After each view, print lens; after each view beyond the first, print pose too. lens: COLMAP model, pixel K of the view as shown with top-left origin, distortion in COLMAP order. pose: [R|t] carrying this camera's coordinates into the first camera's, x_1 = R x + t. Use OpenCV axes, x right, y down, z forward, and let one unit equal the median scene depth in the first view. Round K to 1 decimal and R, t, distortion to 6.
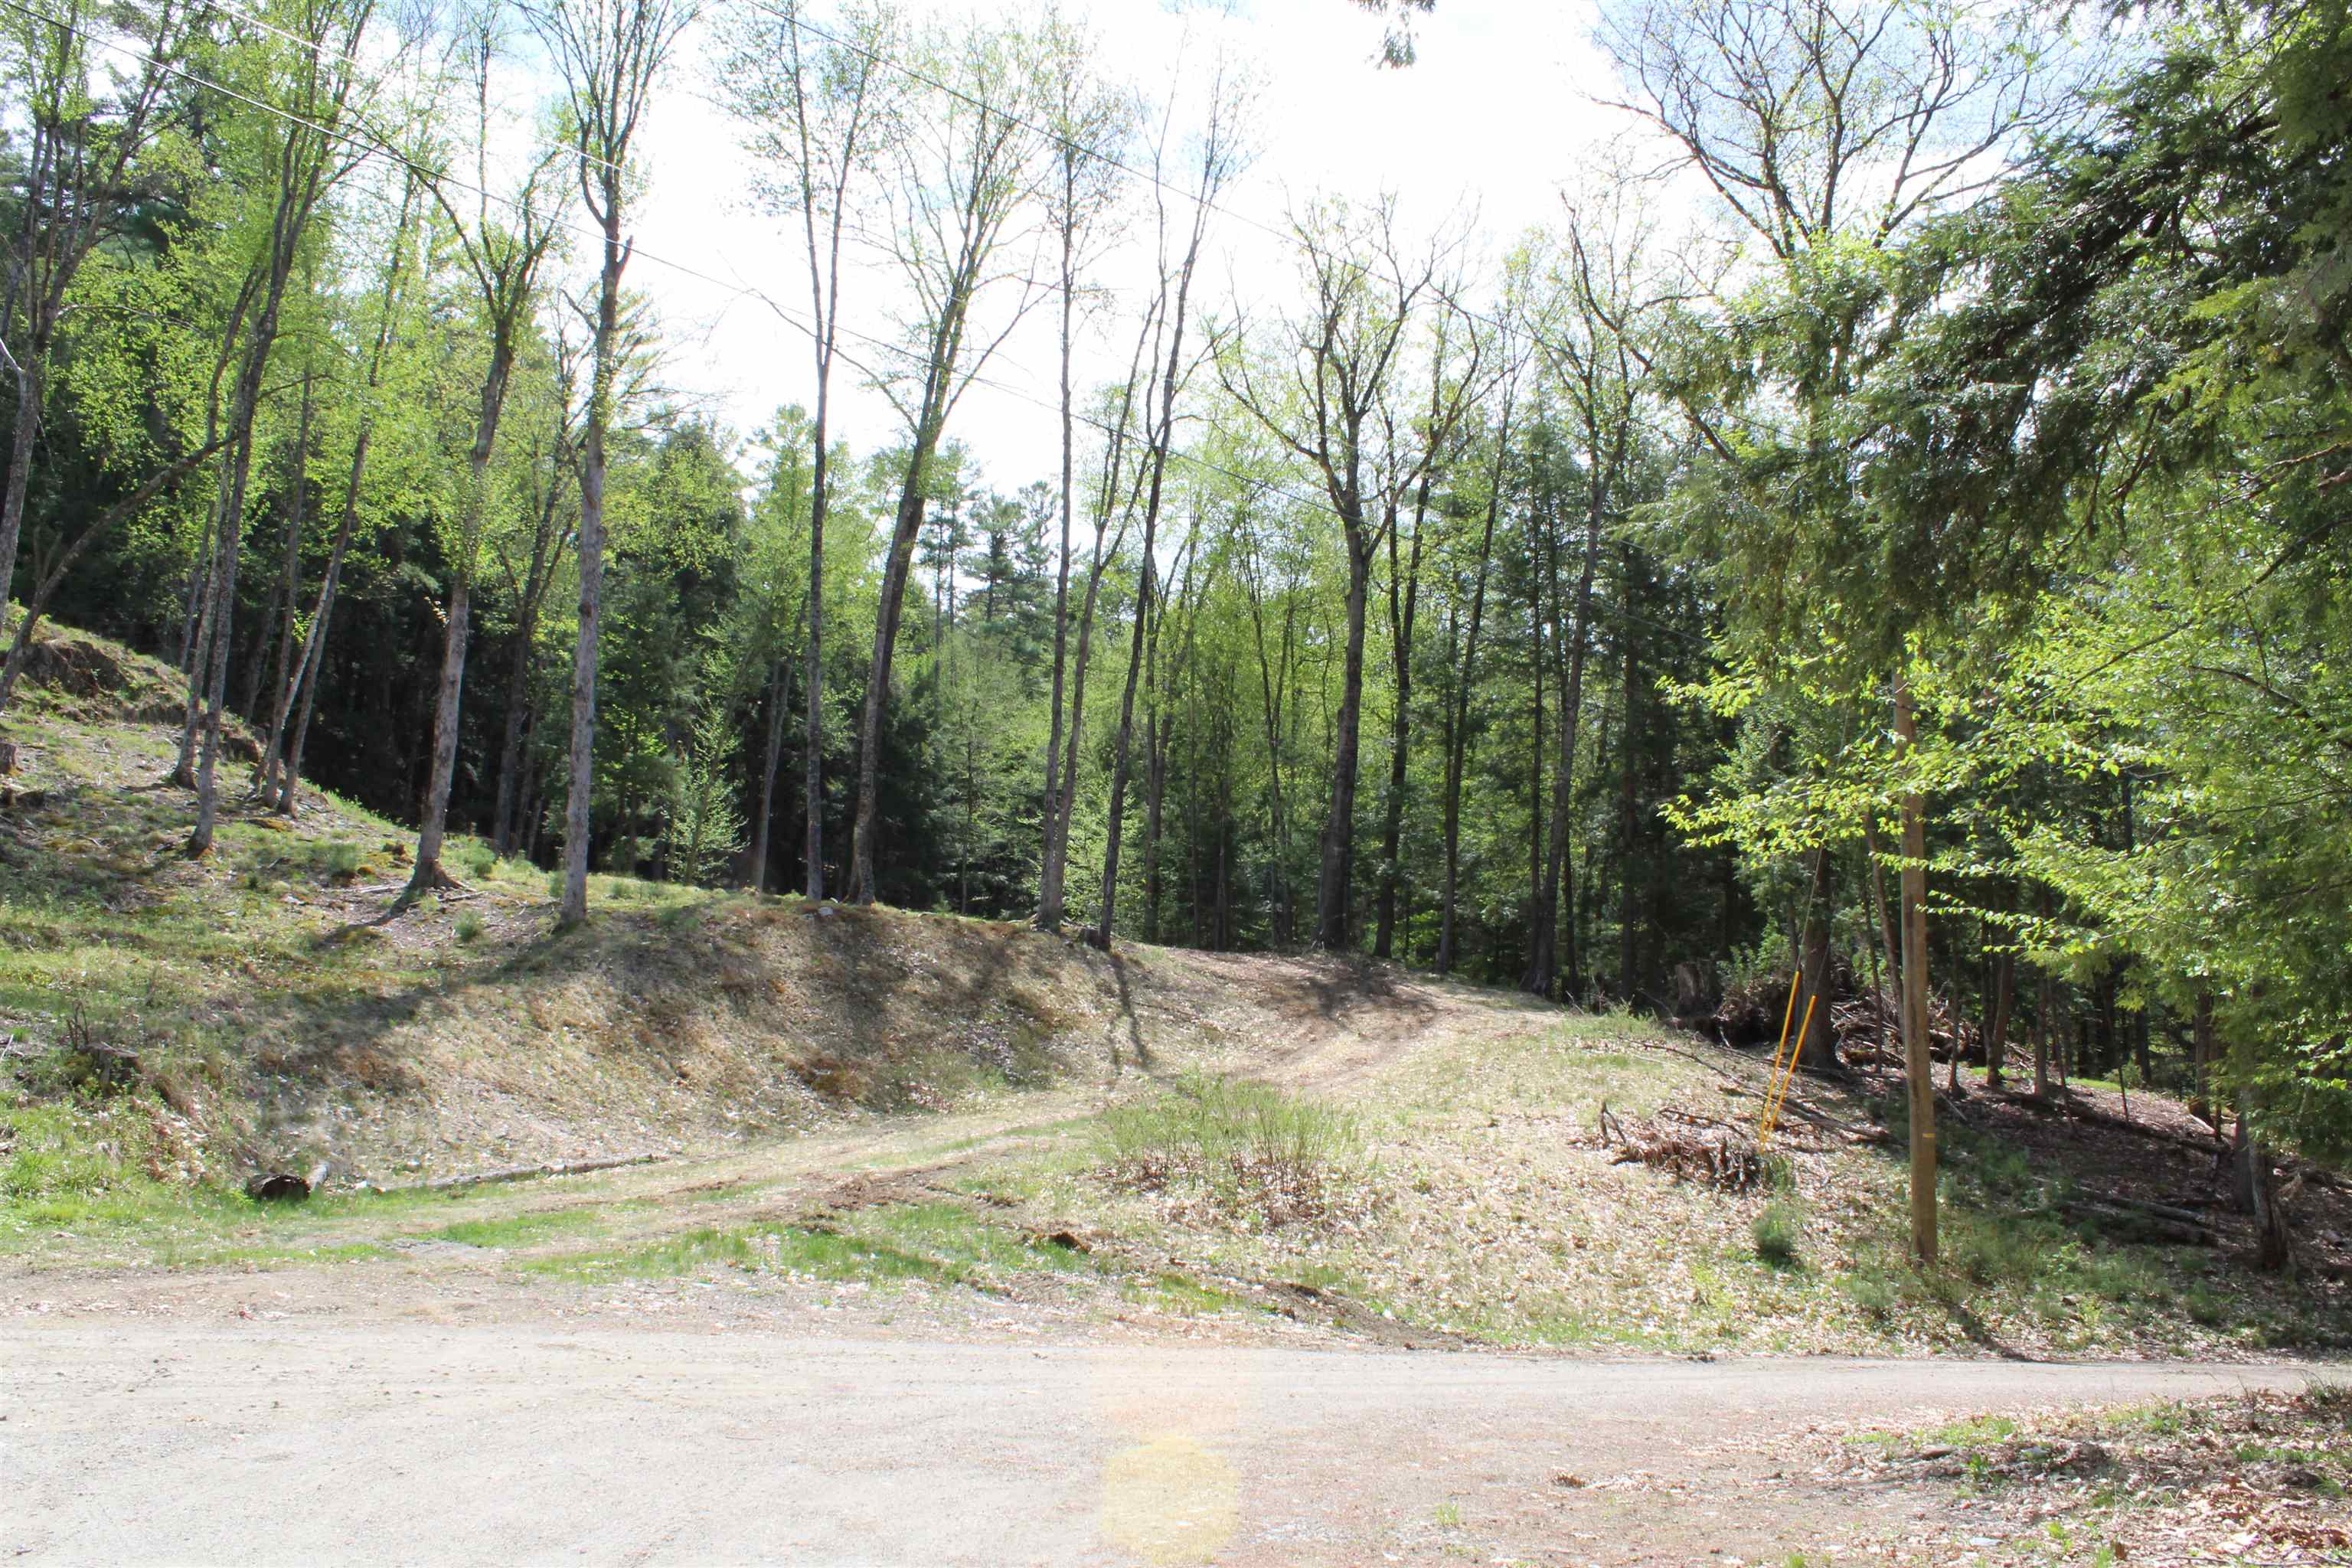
lens RADIAL K [[1956.0, 0, 1169.5], [0, 1956.0, 785.5], [0, 0, 1]] dist [-0.161399, 0.143895]
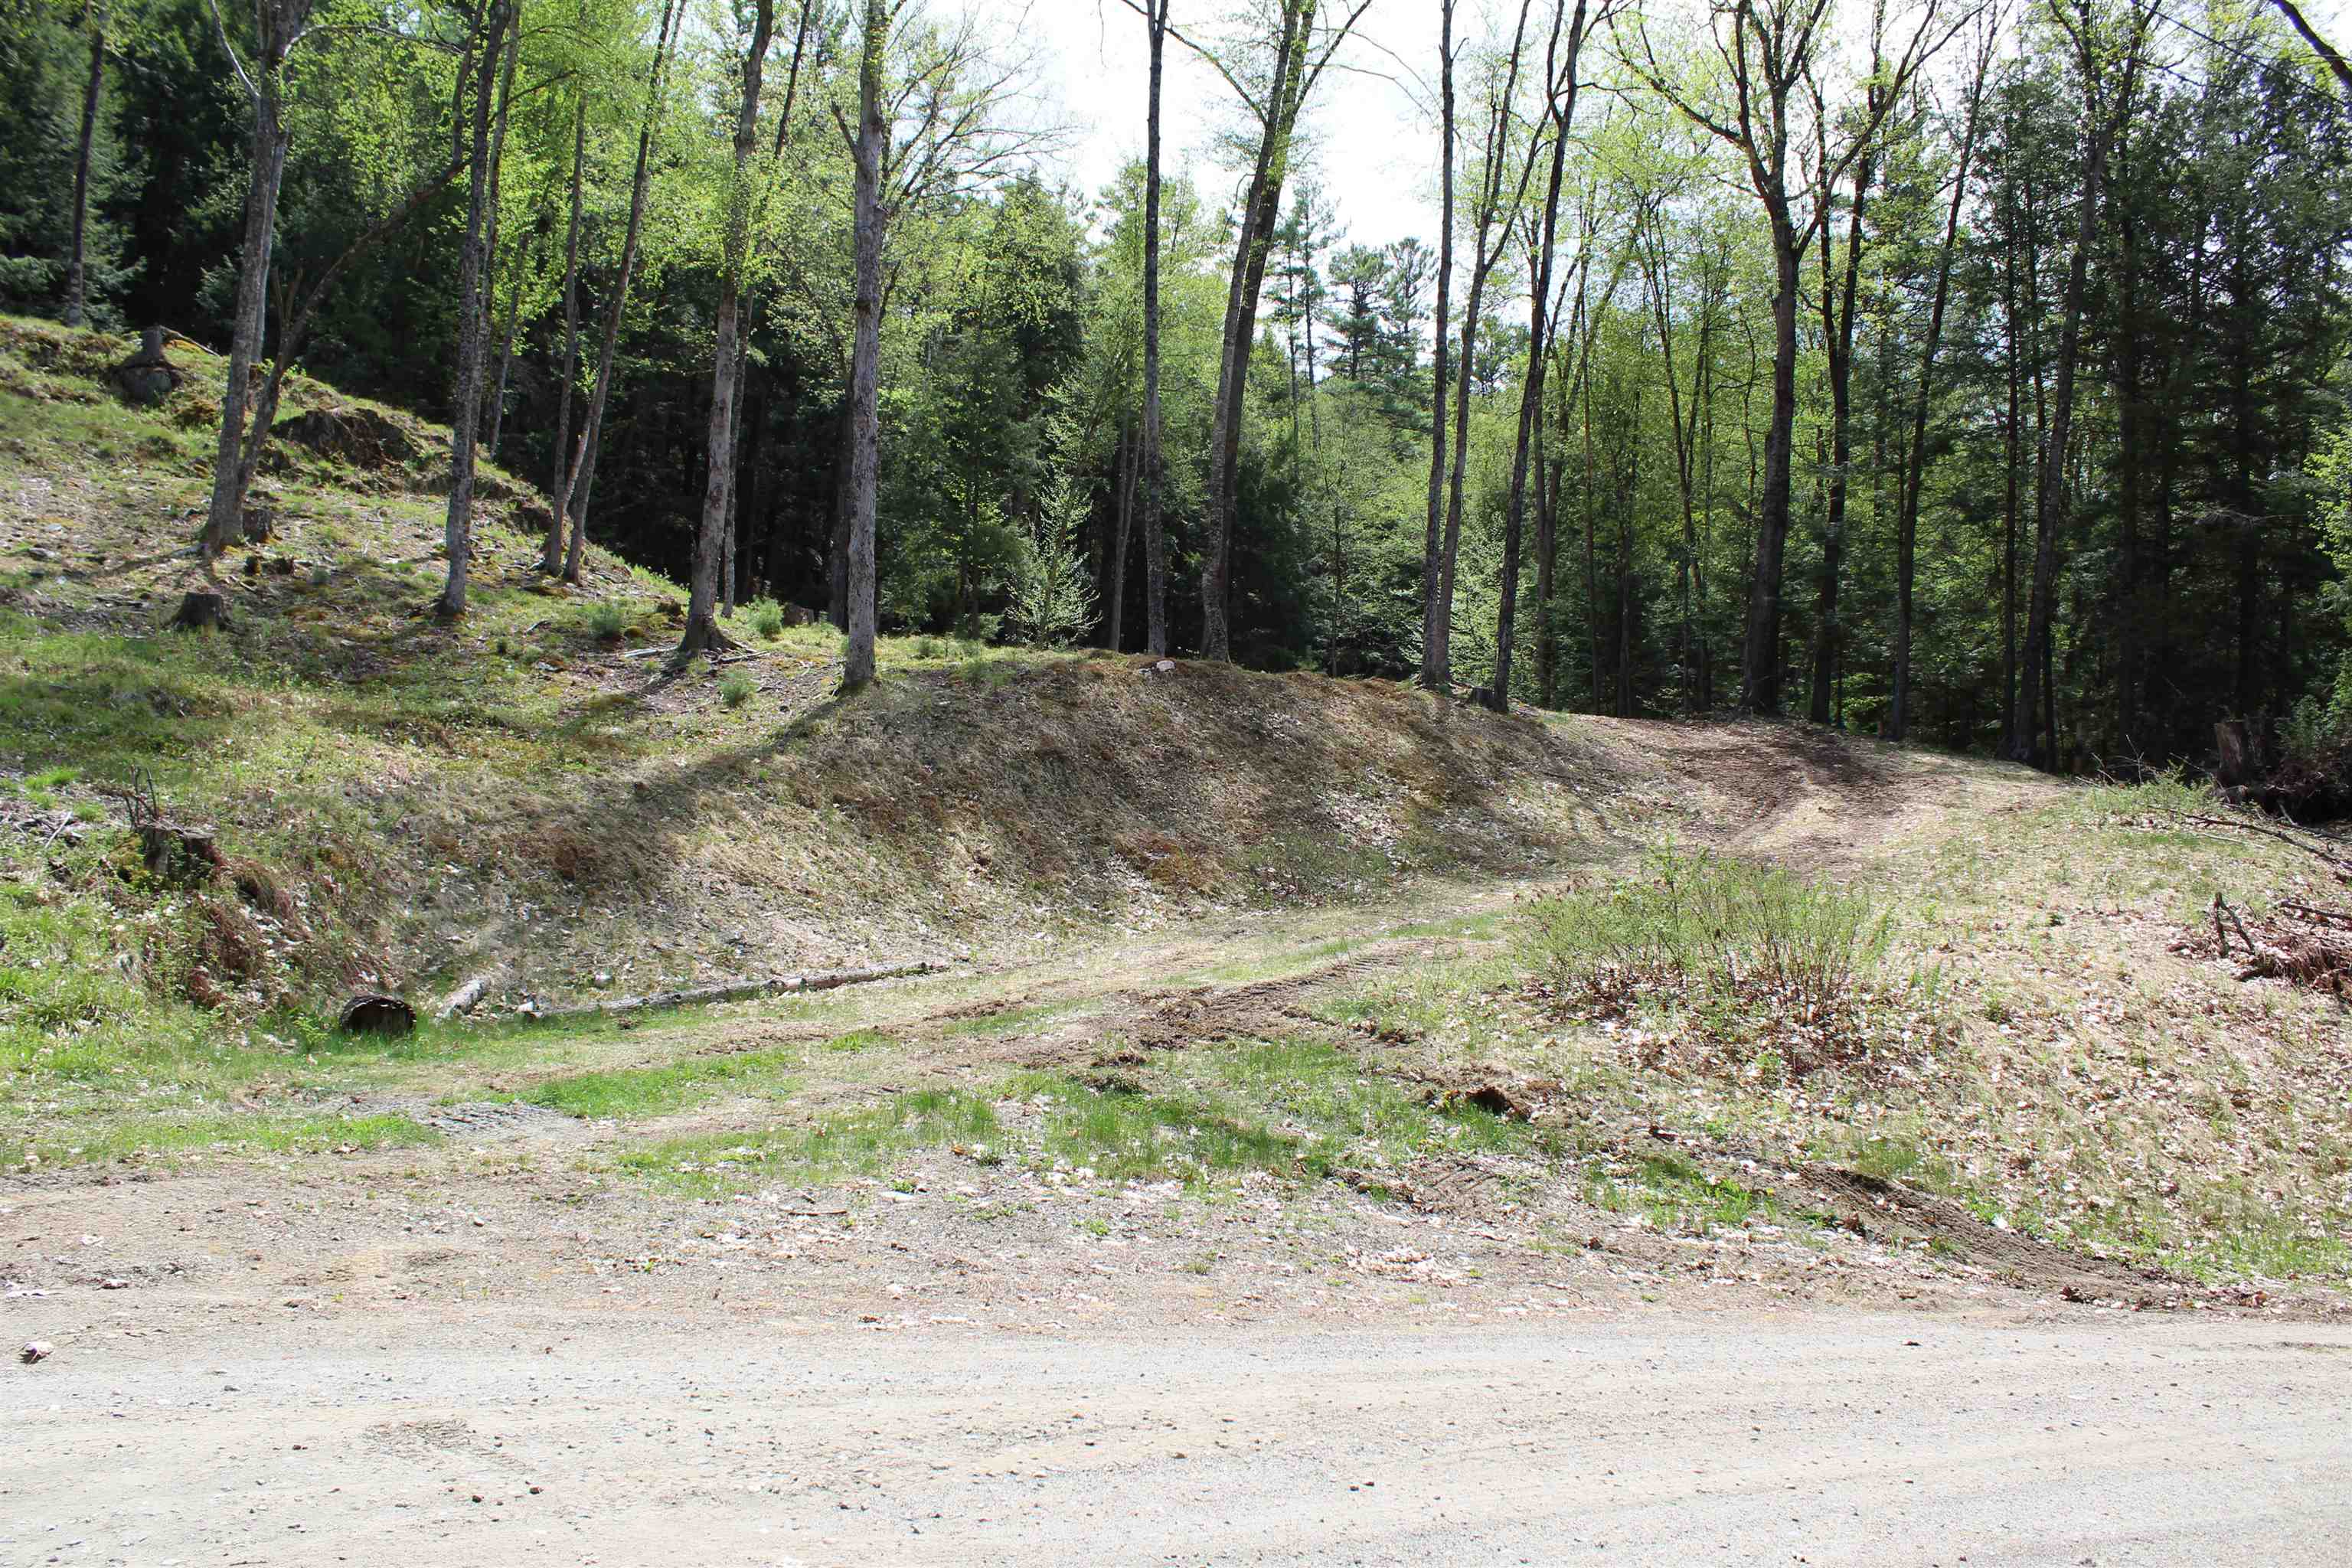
lens RADIAL K [[1956.0, 0, 1145.5], [0, 1956.0, 792.6], [0, 0, 1]] dist [-0.161399, 0.143895]
pose [[0.979446, -0.008340, -0.201535, -0.017423], [0.030173, 0.993961, 0.105506, 0.029001], [0.199438, -0.109418, 0.973782, 0.173103]]
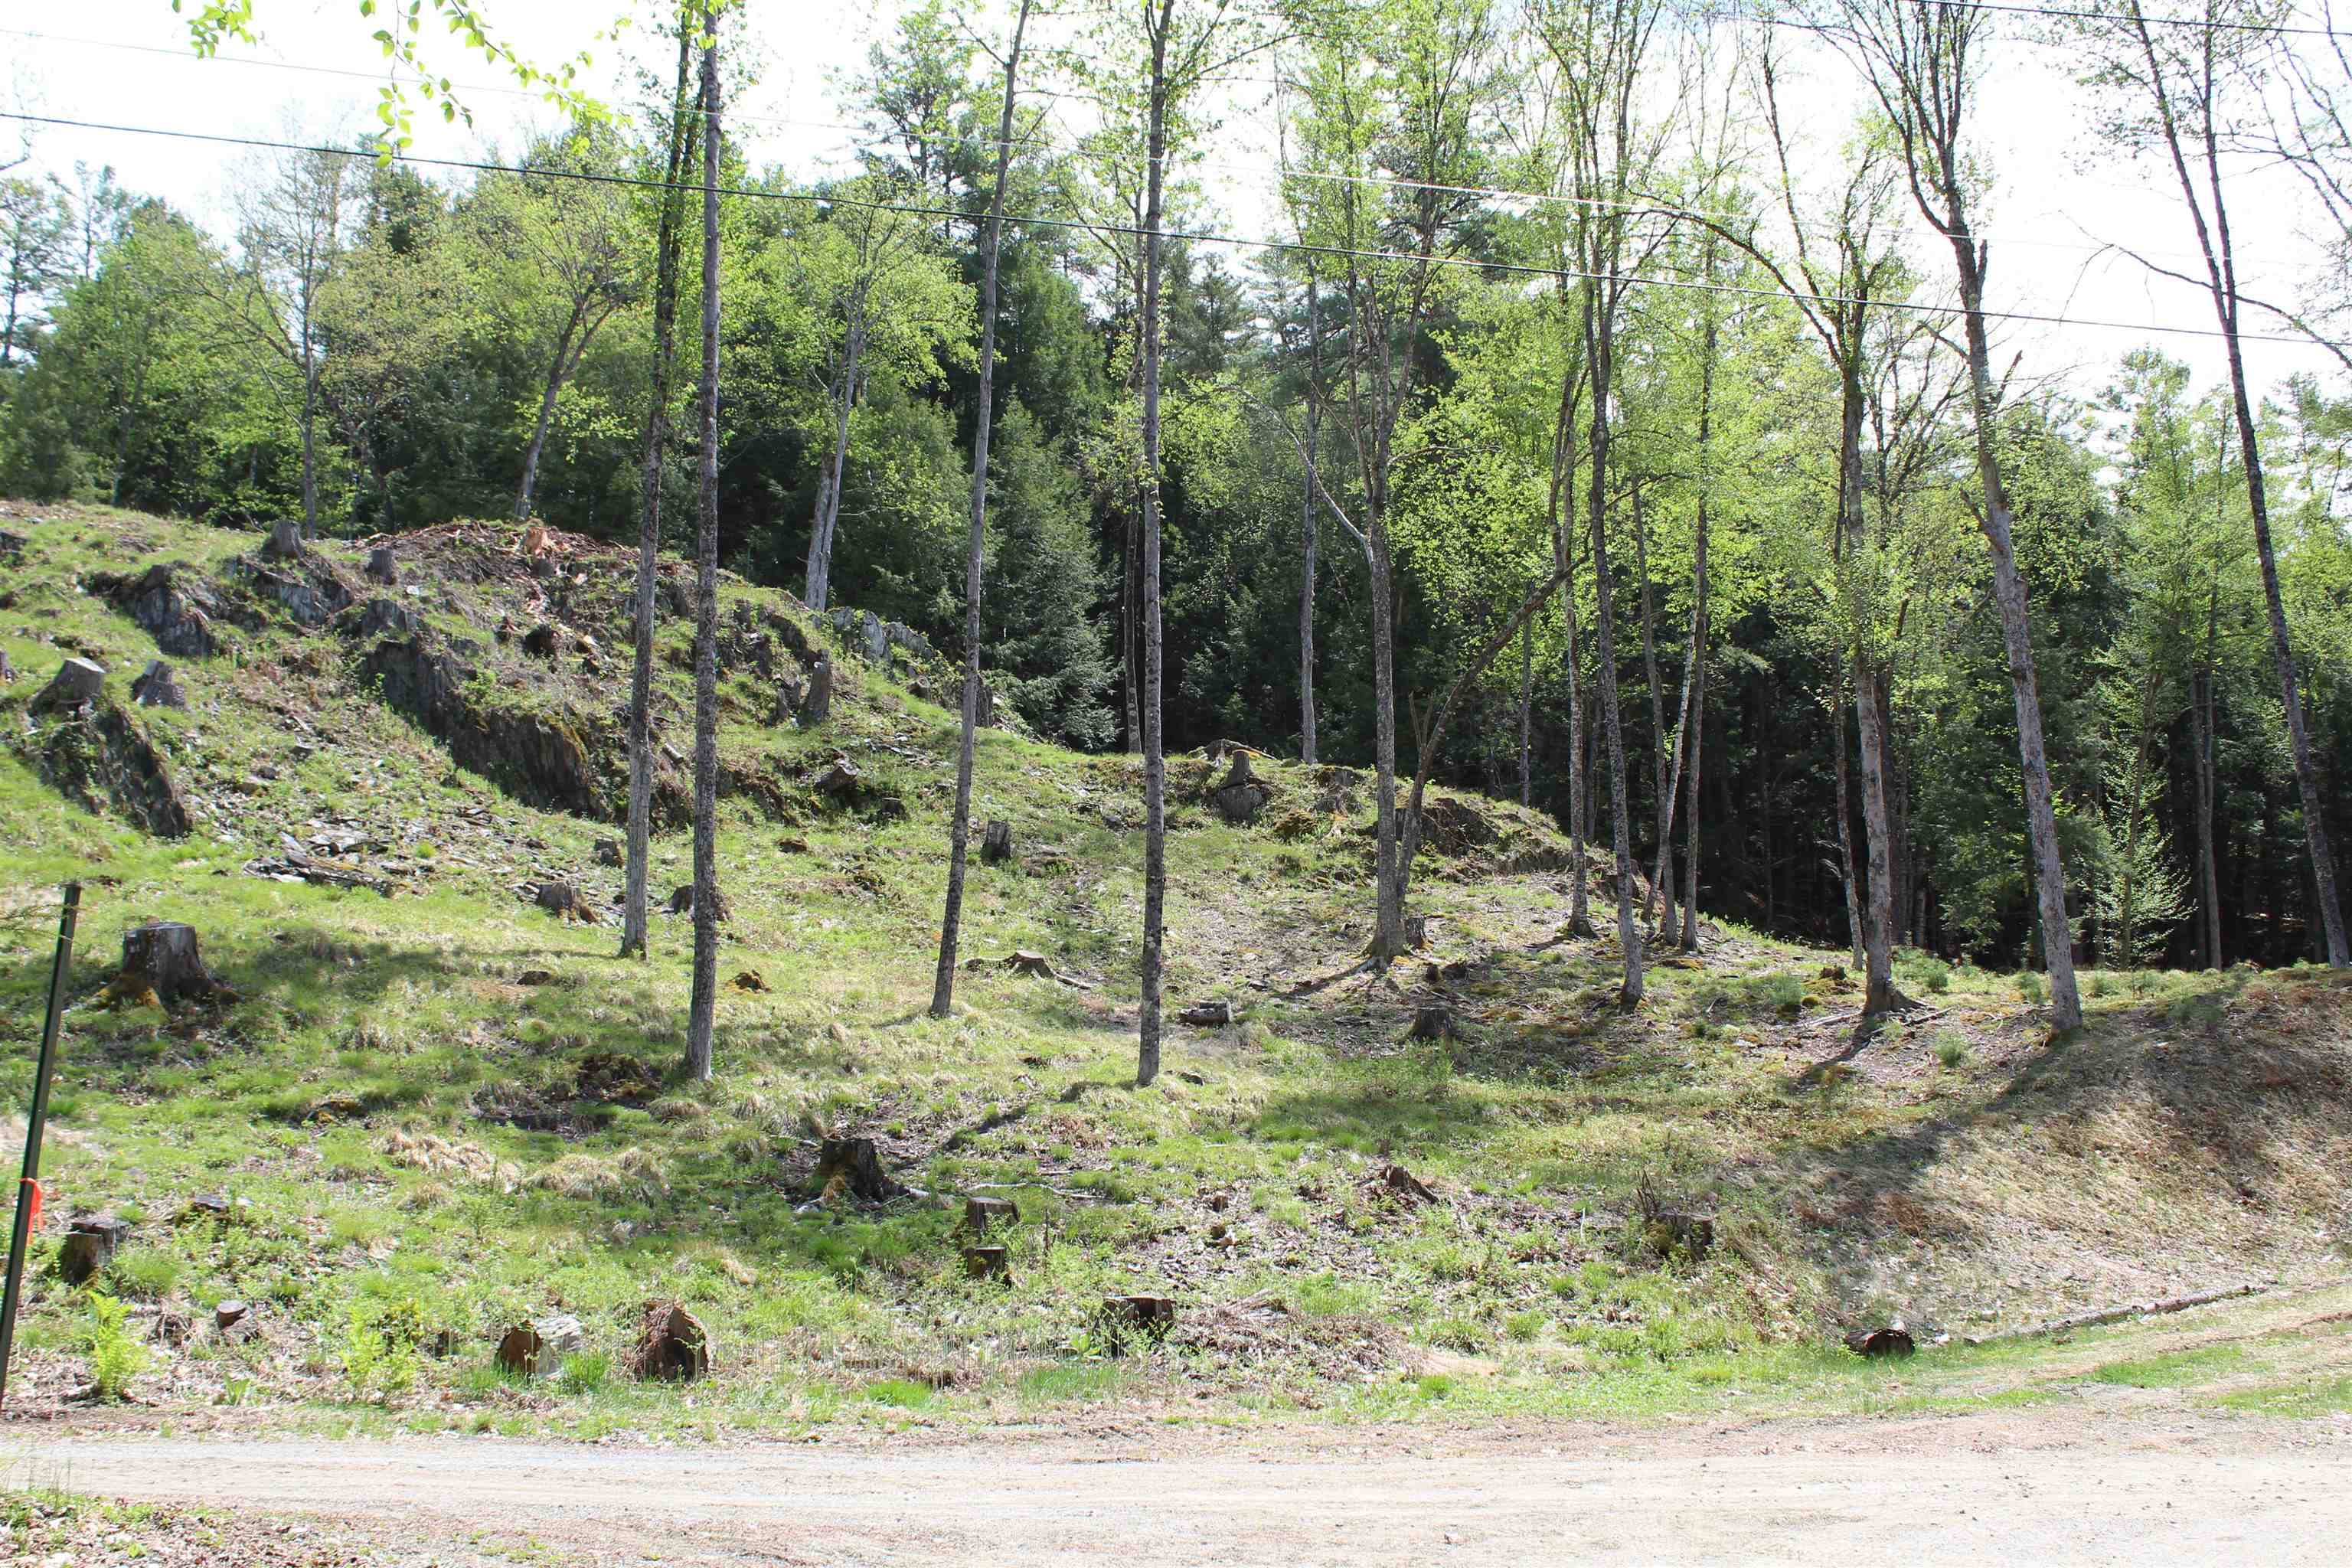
lens RADIAL K [[2402.2, 0, 1156.0], [0, 2402.2, 803.9], [0, 0, 1]] dist [-0.088392, 0.000000]
pose [[0.812229, -0.160097, -0.560939, -0.025602], [0.145692, 0.986802, -0.070683, -0.011912], [0.564852, -0.024313, 0.824834, -0.089939]]
